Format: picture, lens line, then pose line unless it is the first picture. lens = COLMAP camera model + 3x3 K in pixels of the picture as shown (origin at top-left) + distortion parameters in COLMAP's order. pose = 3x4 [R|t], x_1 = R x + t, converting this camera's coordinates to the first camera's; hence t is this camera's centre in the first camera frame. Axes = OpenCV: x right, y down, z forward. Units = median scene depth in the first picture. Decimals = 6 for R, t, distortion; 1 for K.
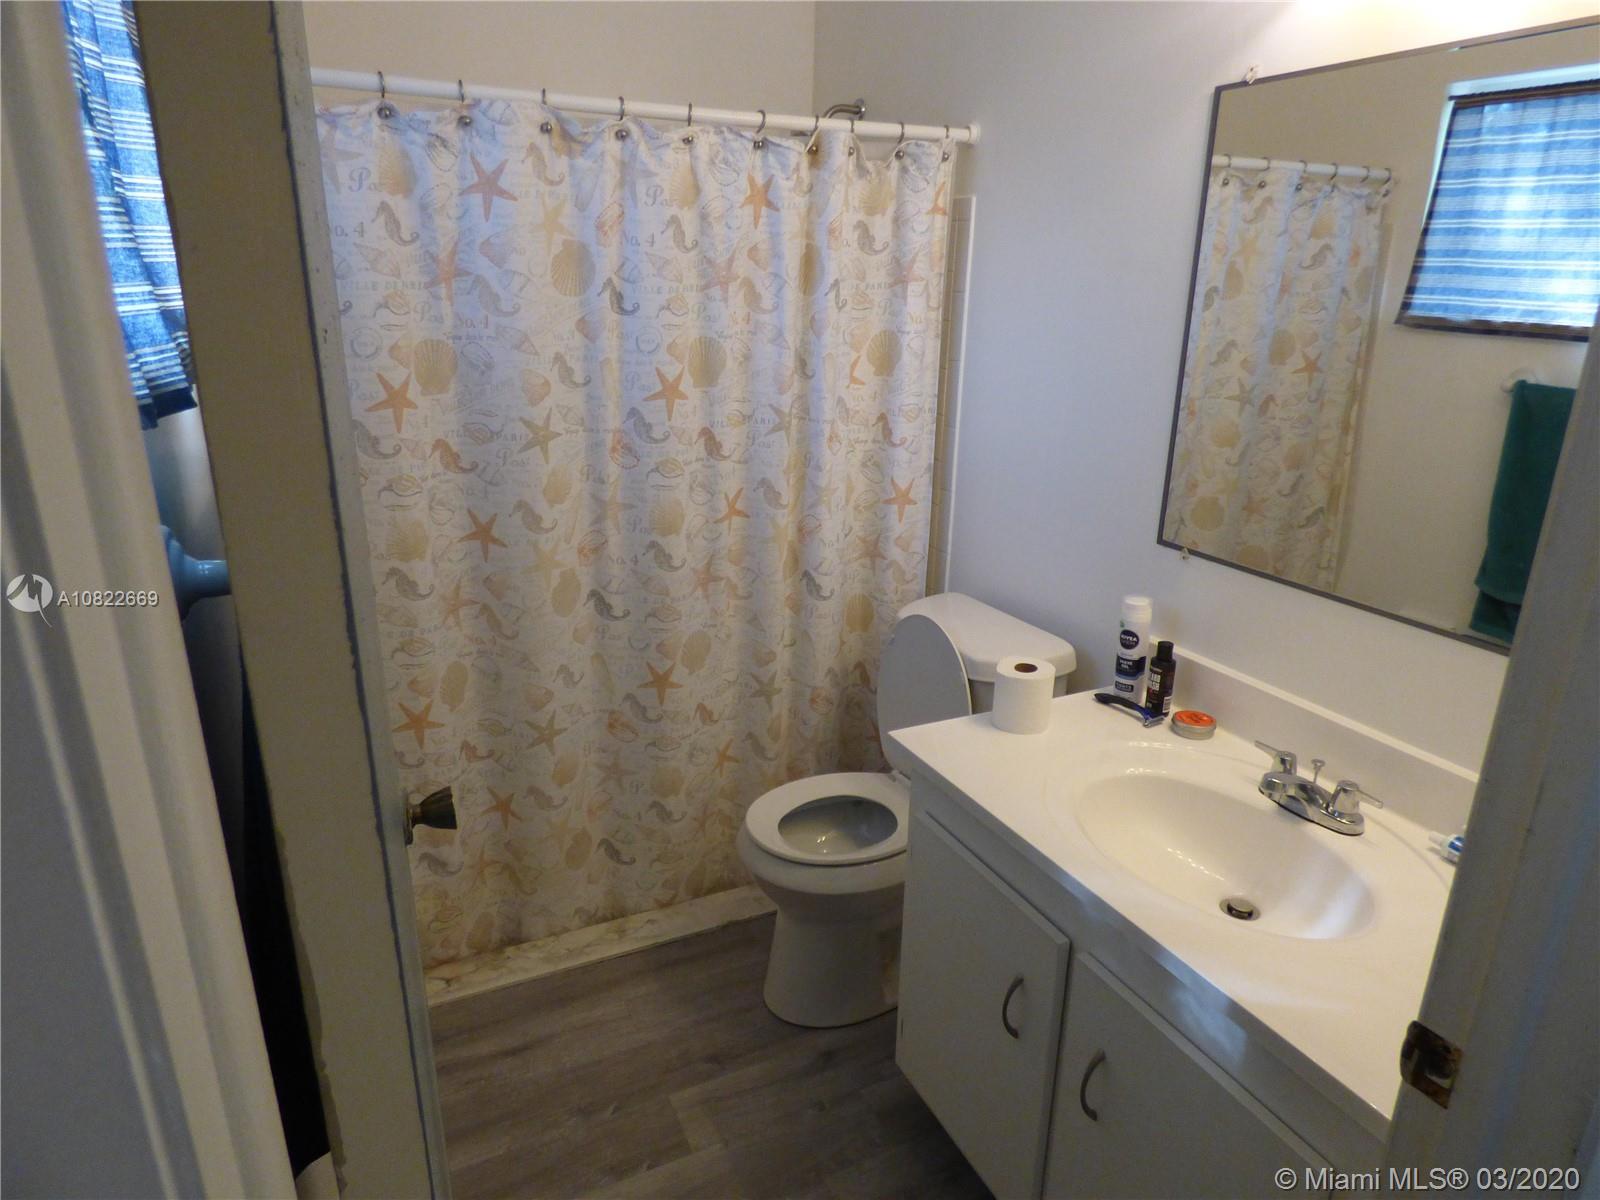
lens RADIAL K [[977.3, 0, 798.3], [0, 977.3, 600.1], [0, 0, 1]] dist [-0.014235, 0.004562]
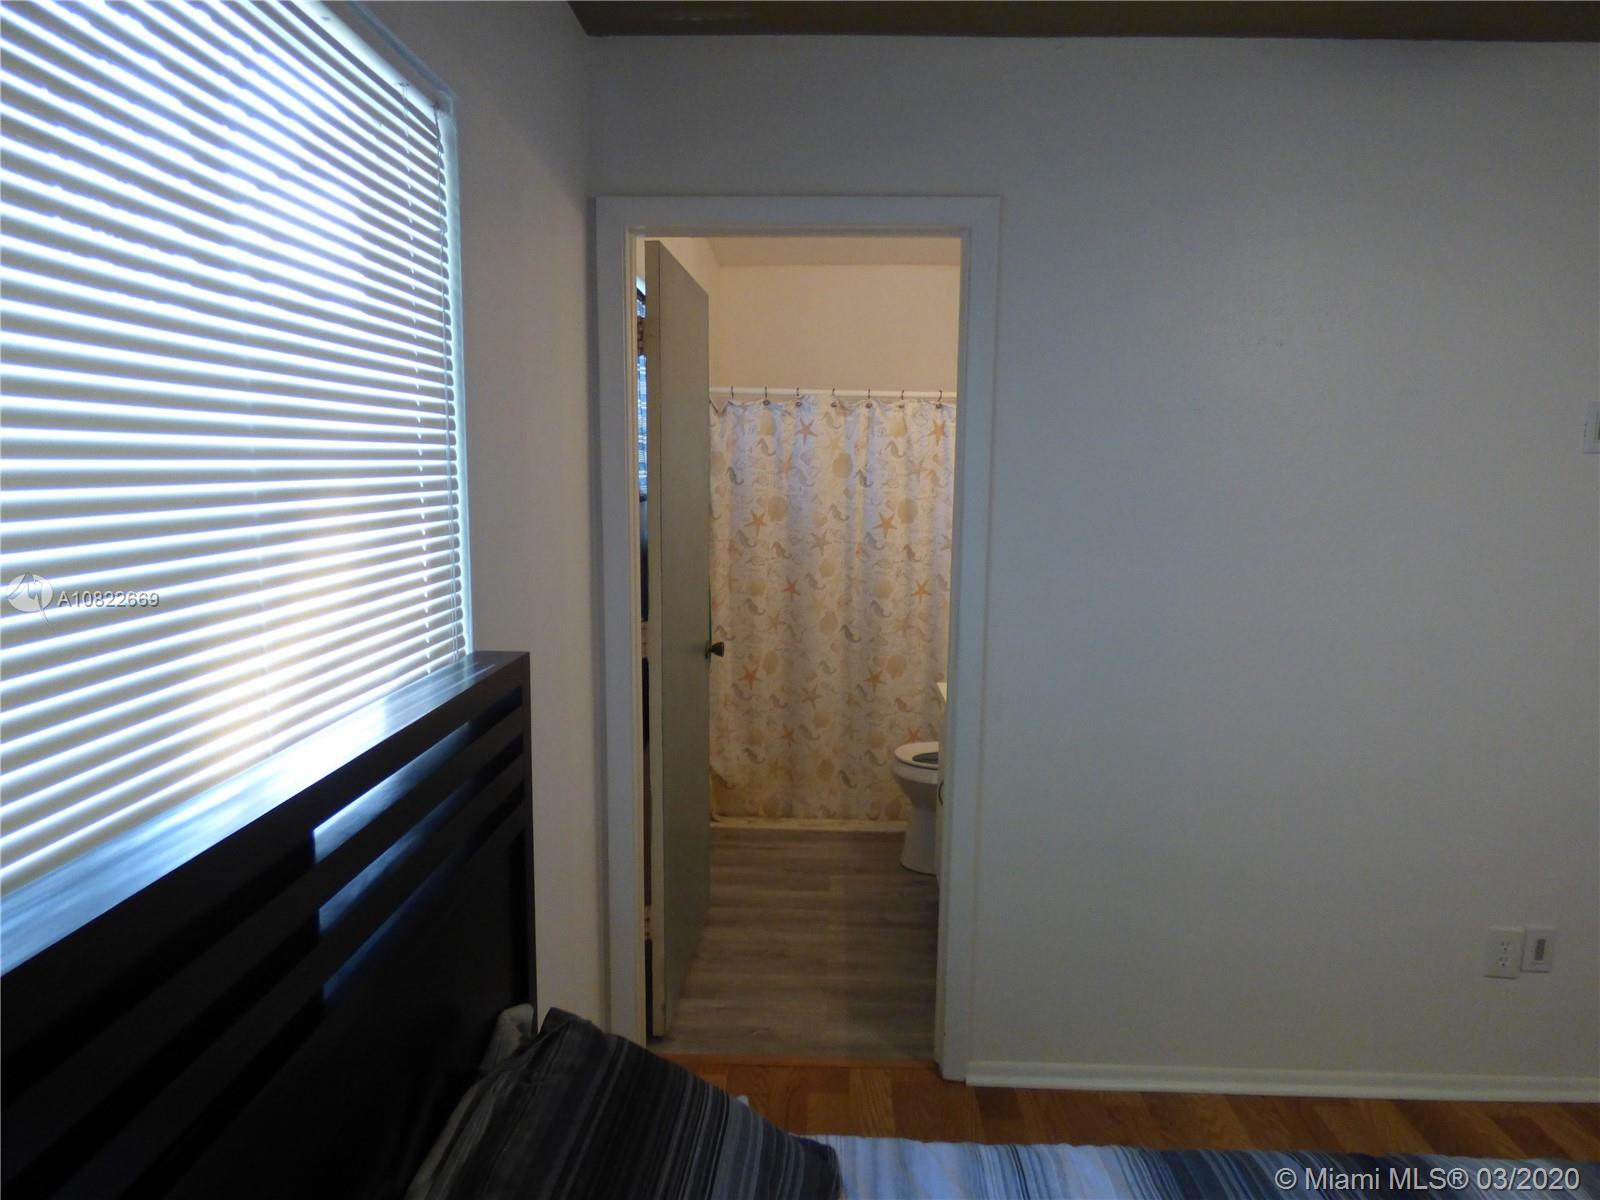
lens RADIAL K [[977.3, 0, 800.9], [0, 977.3, 599.7], [0, 0, 1]] dist [-0.014235, 0.004562]
pose [[0.887842, 0.058464, -0.456419, 0.640593], [-0.143478, 0.977618, -0.153872, 0.270707], [0.437208, 0.202100, 0.876359, -0.800272]]
